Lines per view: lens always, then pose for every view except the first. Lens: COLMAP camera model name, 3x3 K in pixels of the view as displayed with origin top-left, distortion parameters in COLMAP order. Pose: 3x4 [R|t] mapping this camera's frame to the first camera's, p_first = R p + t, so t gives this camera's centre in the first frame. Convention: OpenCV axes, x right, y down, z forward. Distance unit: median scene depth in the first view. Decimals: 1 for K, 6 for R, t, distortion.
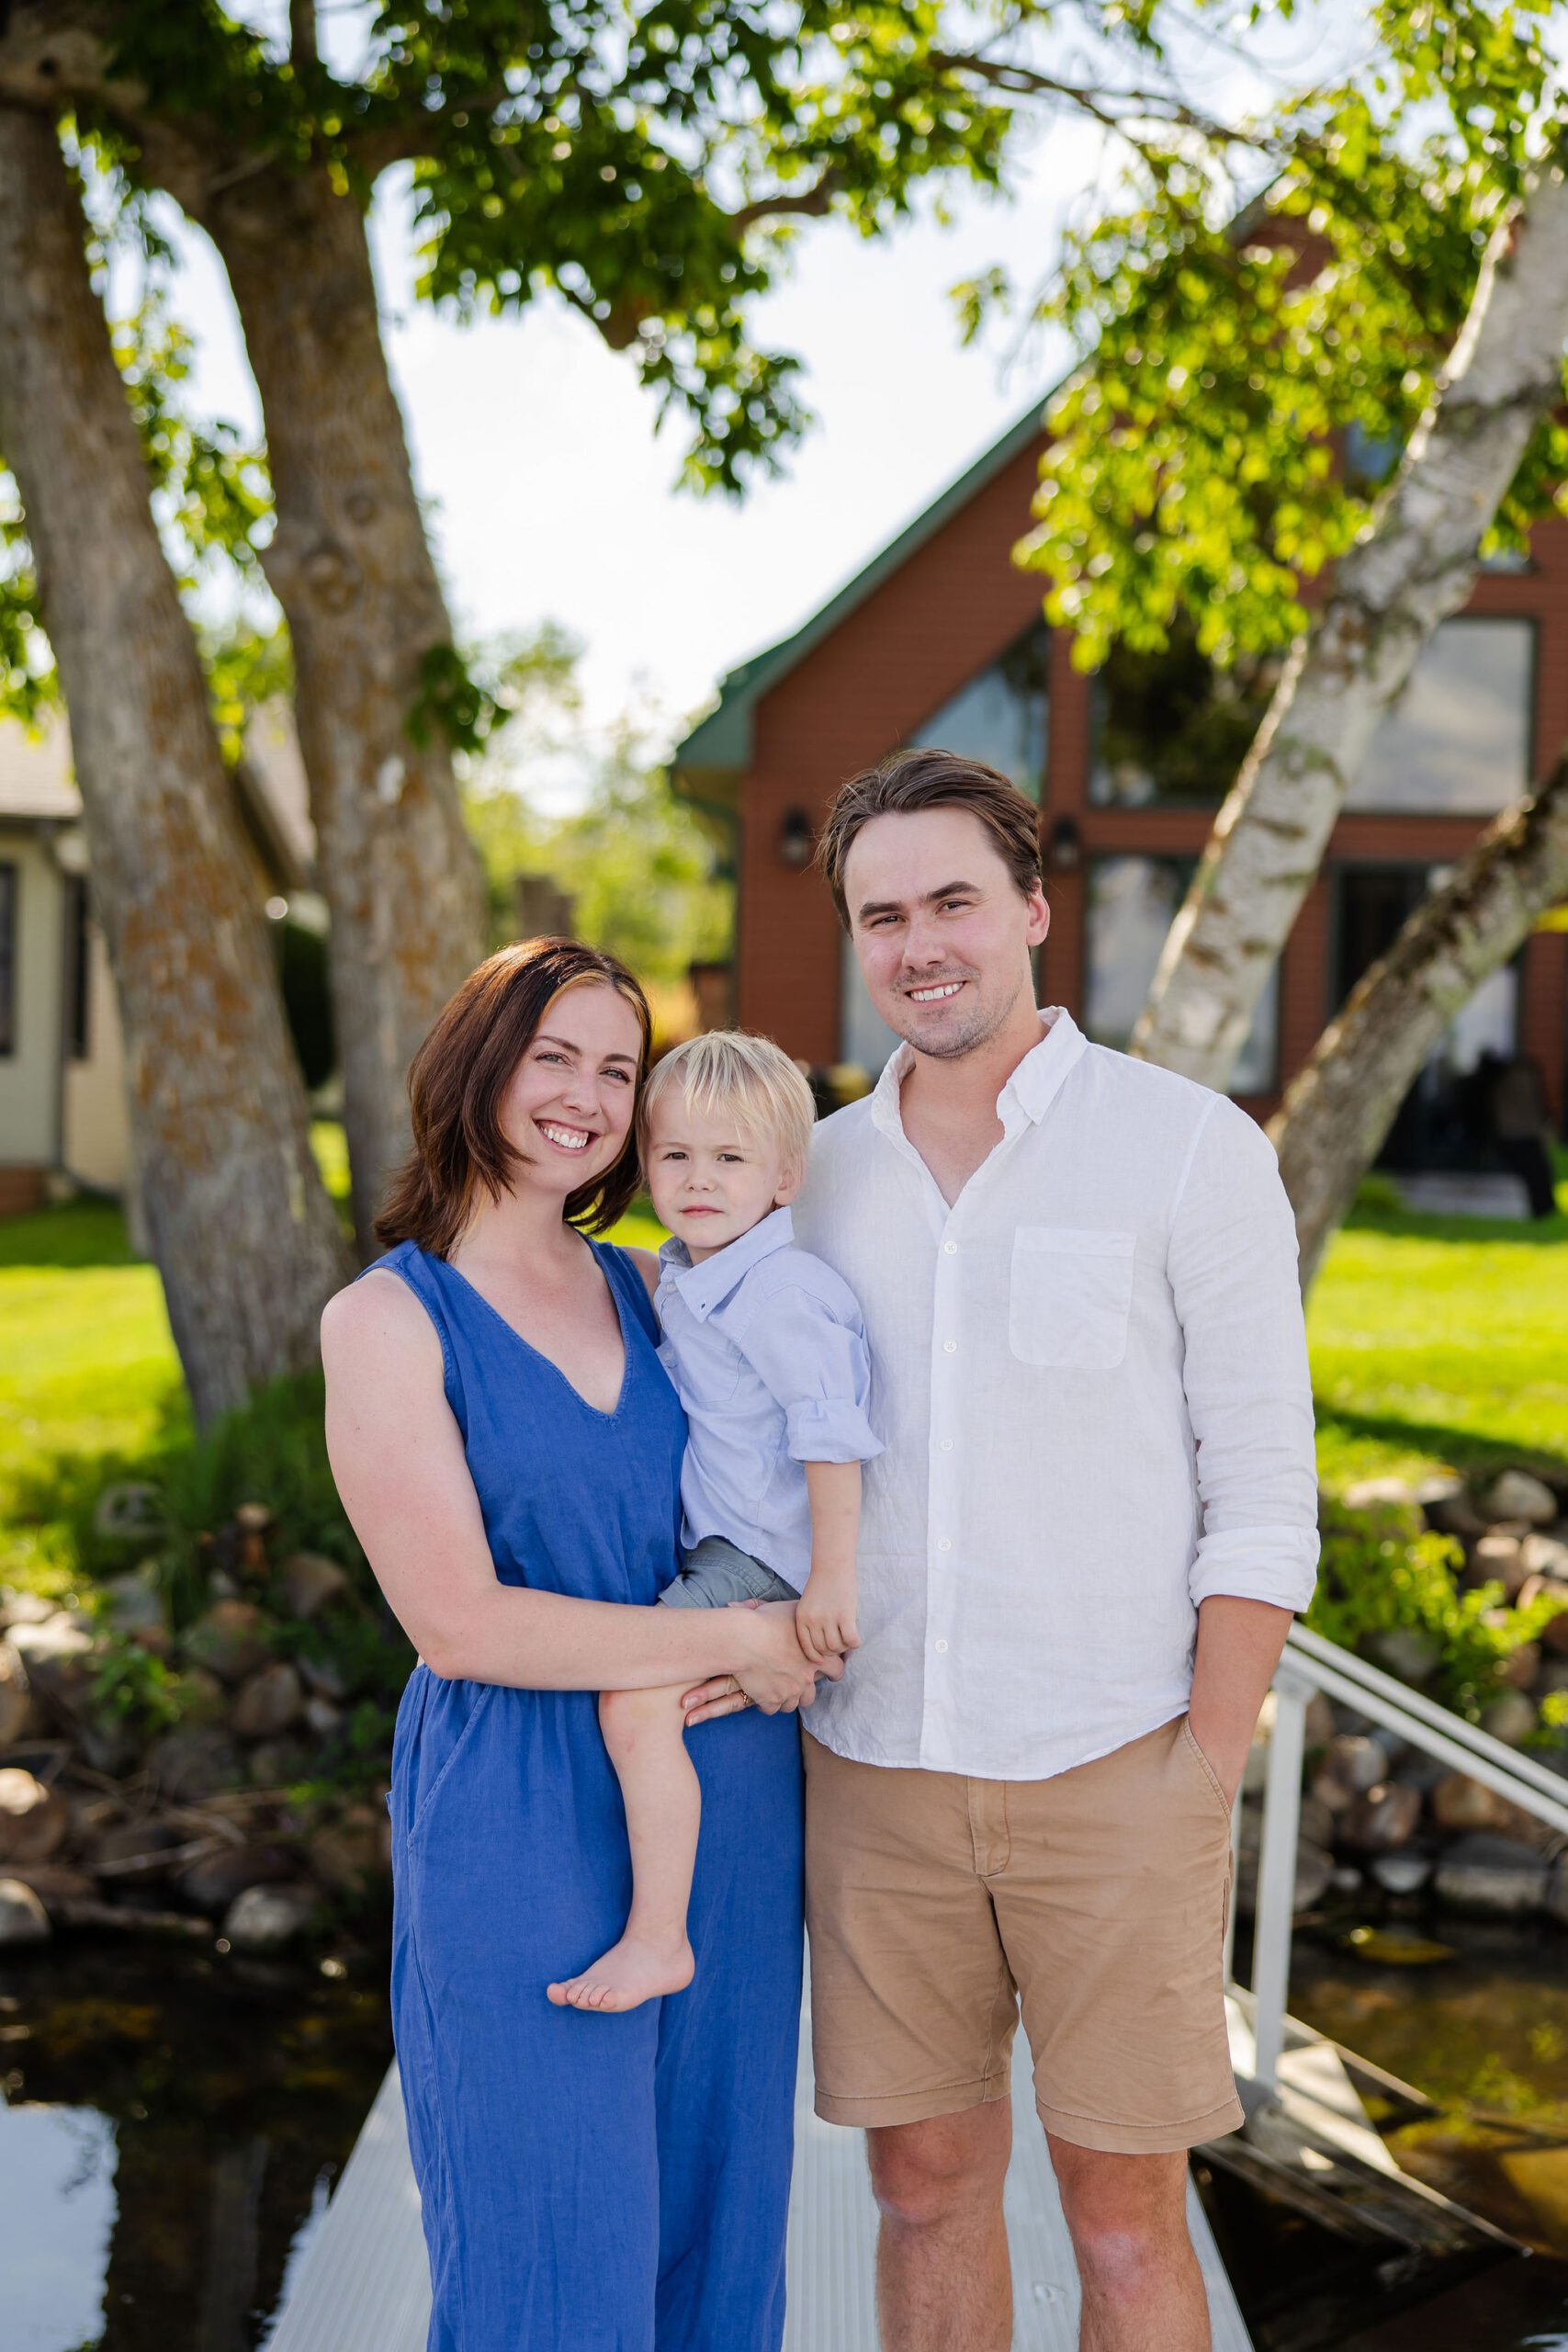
lens RADIAL K [[3427.7, 0, 755.6], [0, 3427.7, 1253.9], [0, 0, 1]] dist [0.010087, 0.019511]
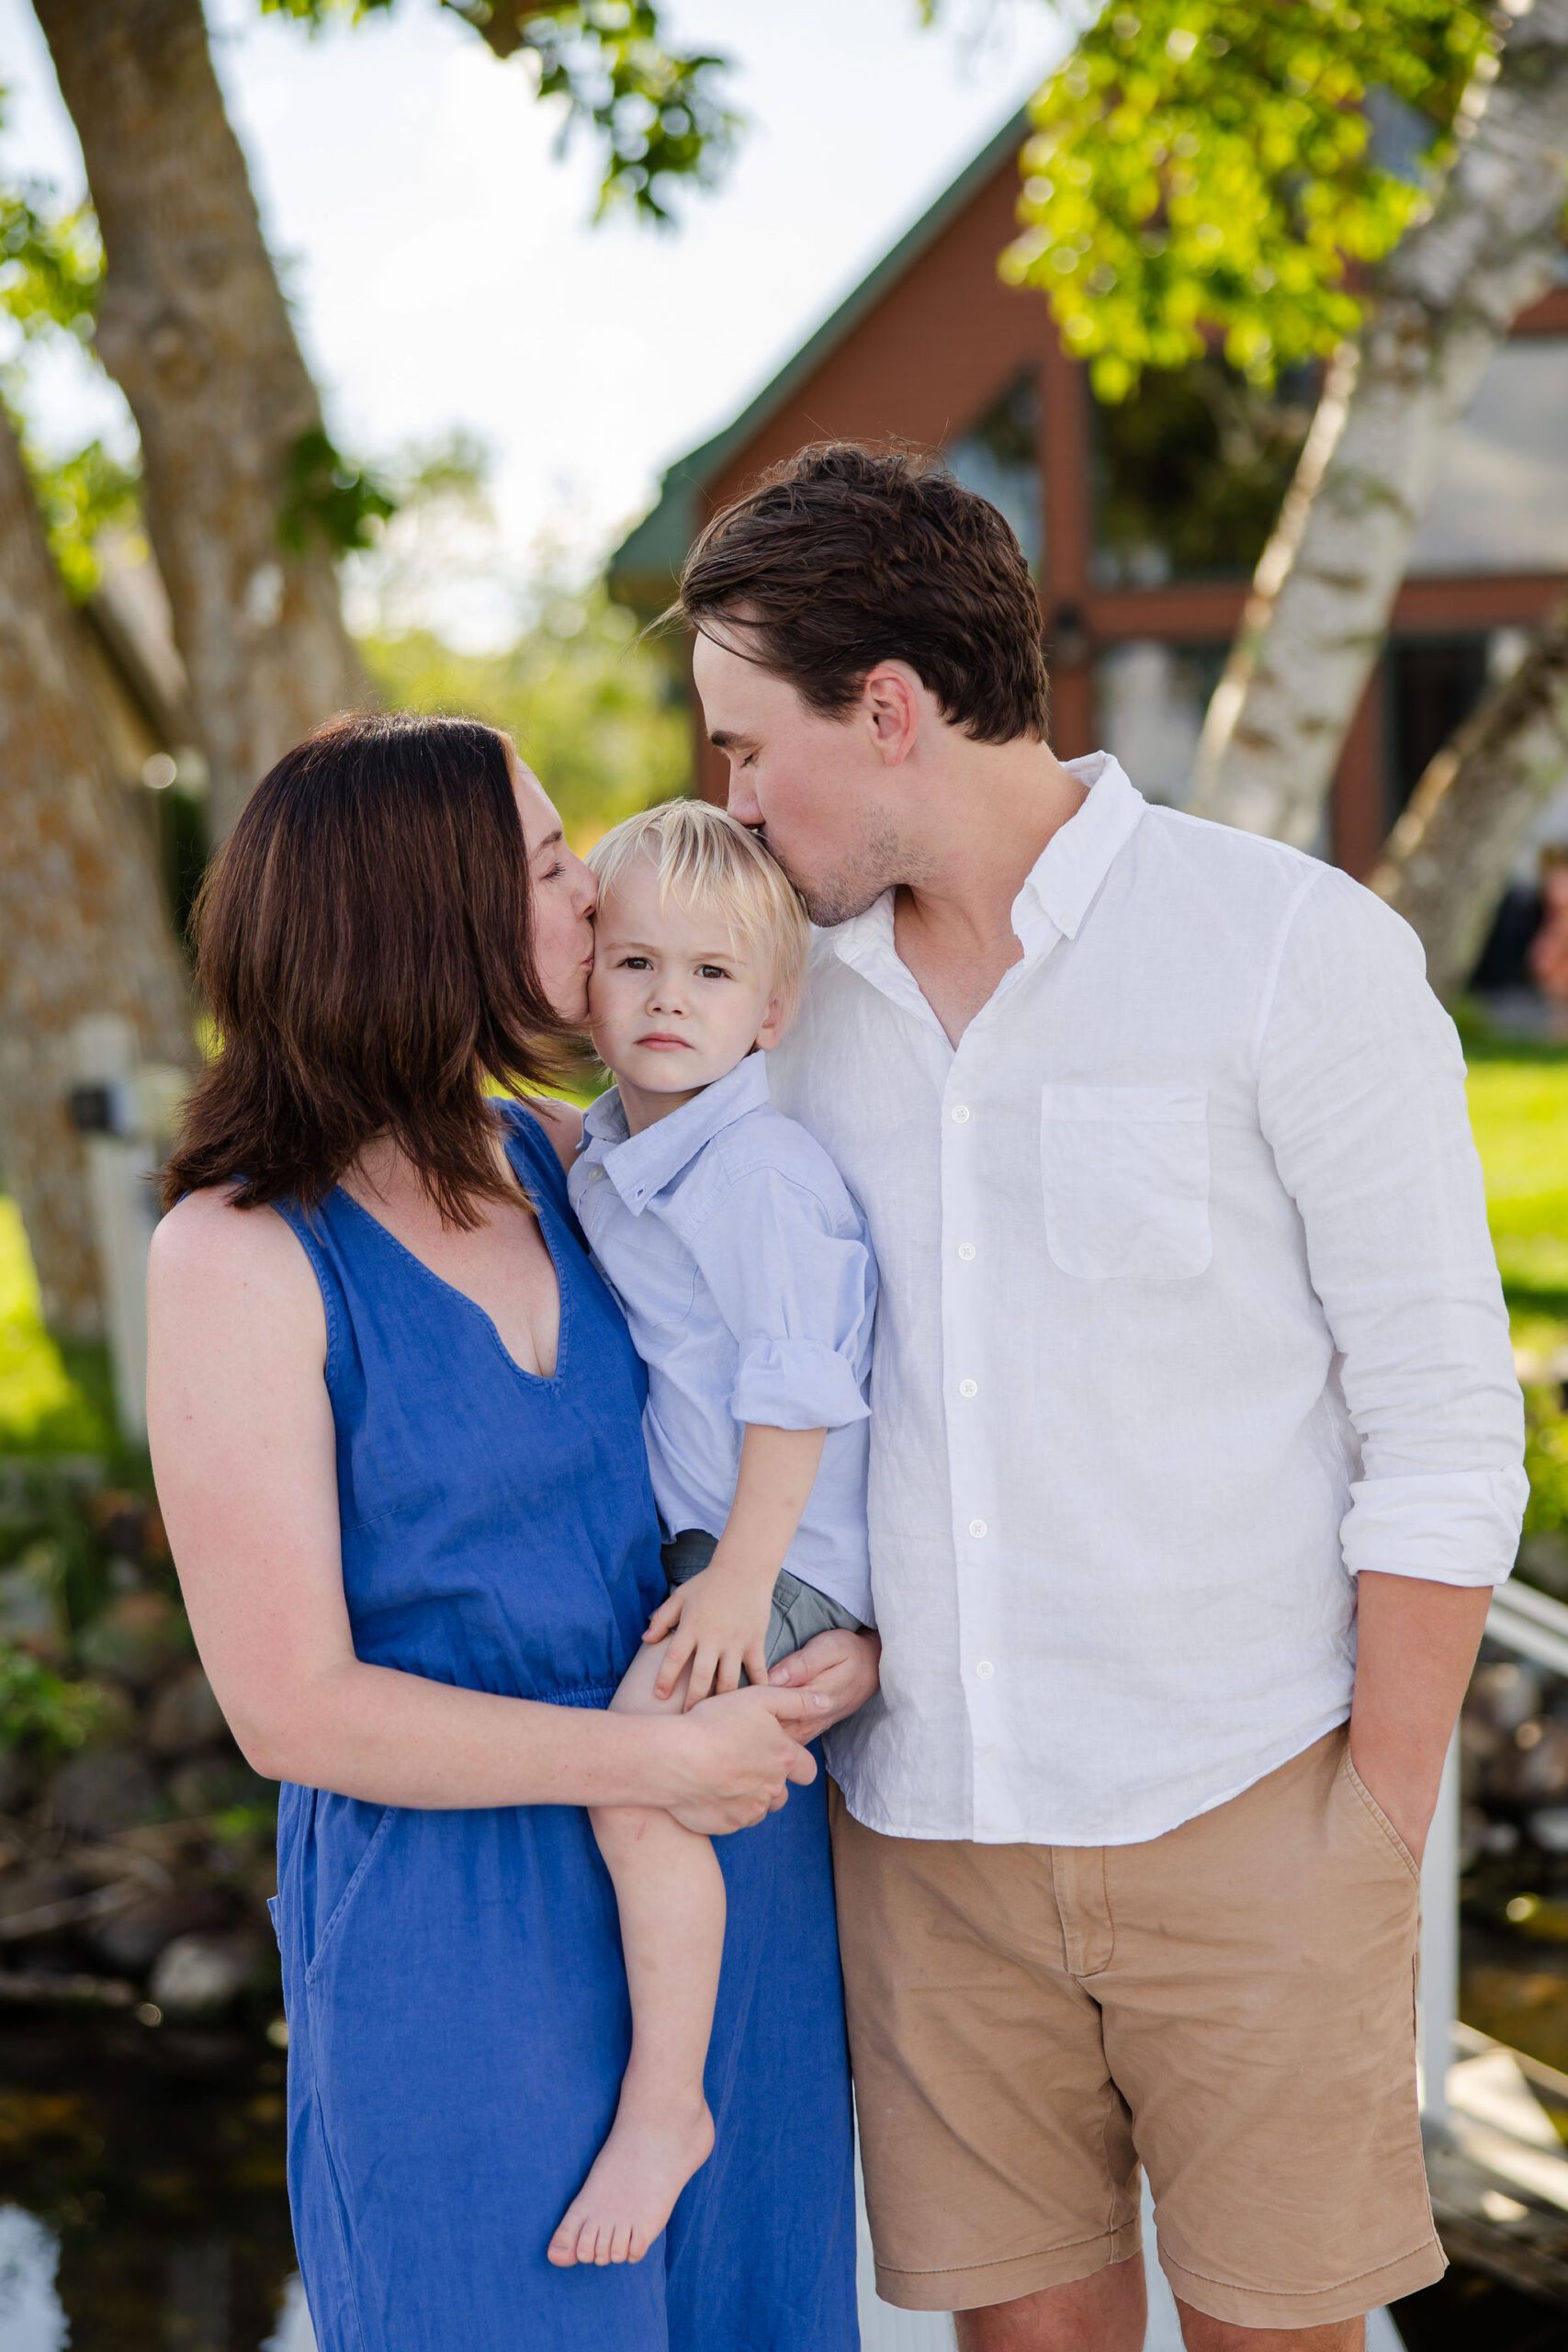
lens RADIAL K [[3835.1, 0, 753.0], [0, 3835.1, 1278.6], [0, 0, 1]] dist [-0.009709, -0.044503]
pose [[0.997828, -0.065863, -0.000654, 0.001504], [0.065836, 0.997023, 0.040129, -0.002112], [-0.001991, -0.040085, 0.999194, 0.064403]]
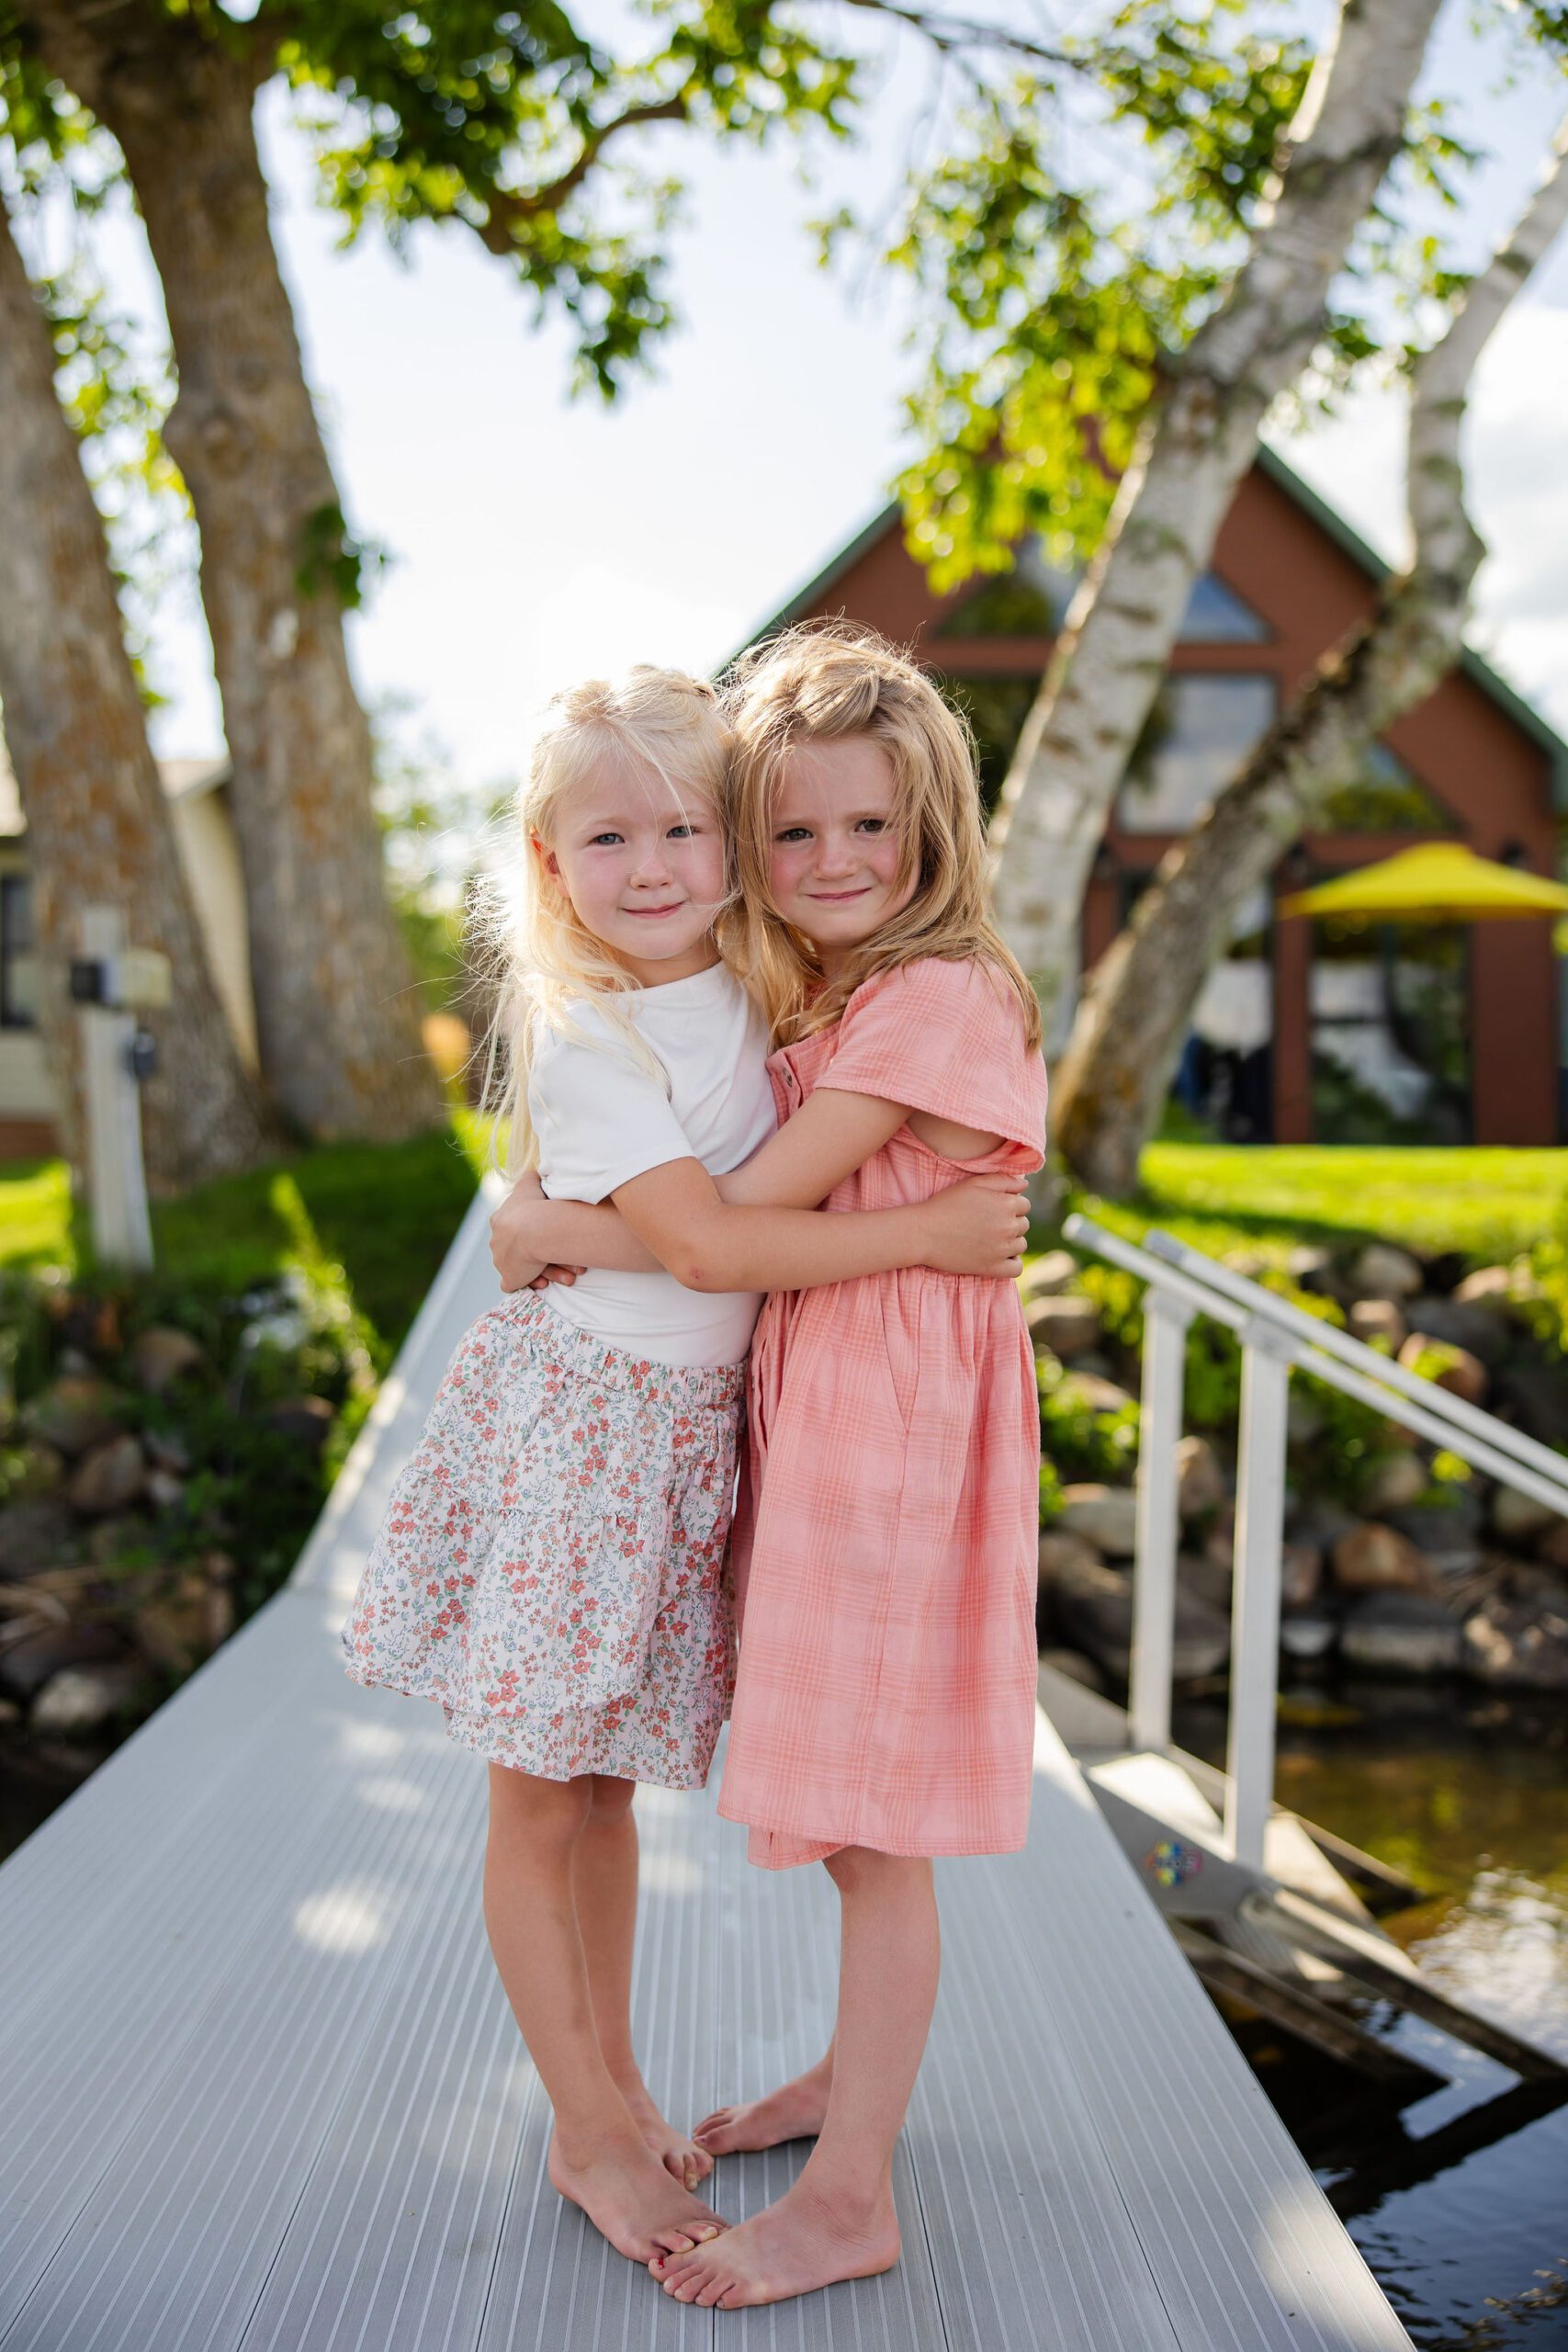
lens RADIAL K [[2377.2, 0, 700.7], [0, 2377.2, 1156.7], [0, 0, 1]] dist [-0.000184, -0.003383]
pose [[0.999835, -0.017310, 0.005471, 0.016444], [0.017569, 0.998512, -0.051632, 0.065972], [-0.004570, 0.051720, 0.998651, 0.280188]]
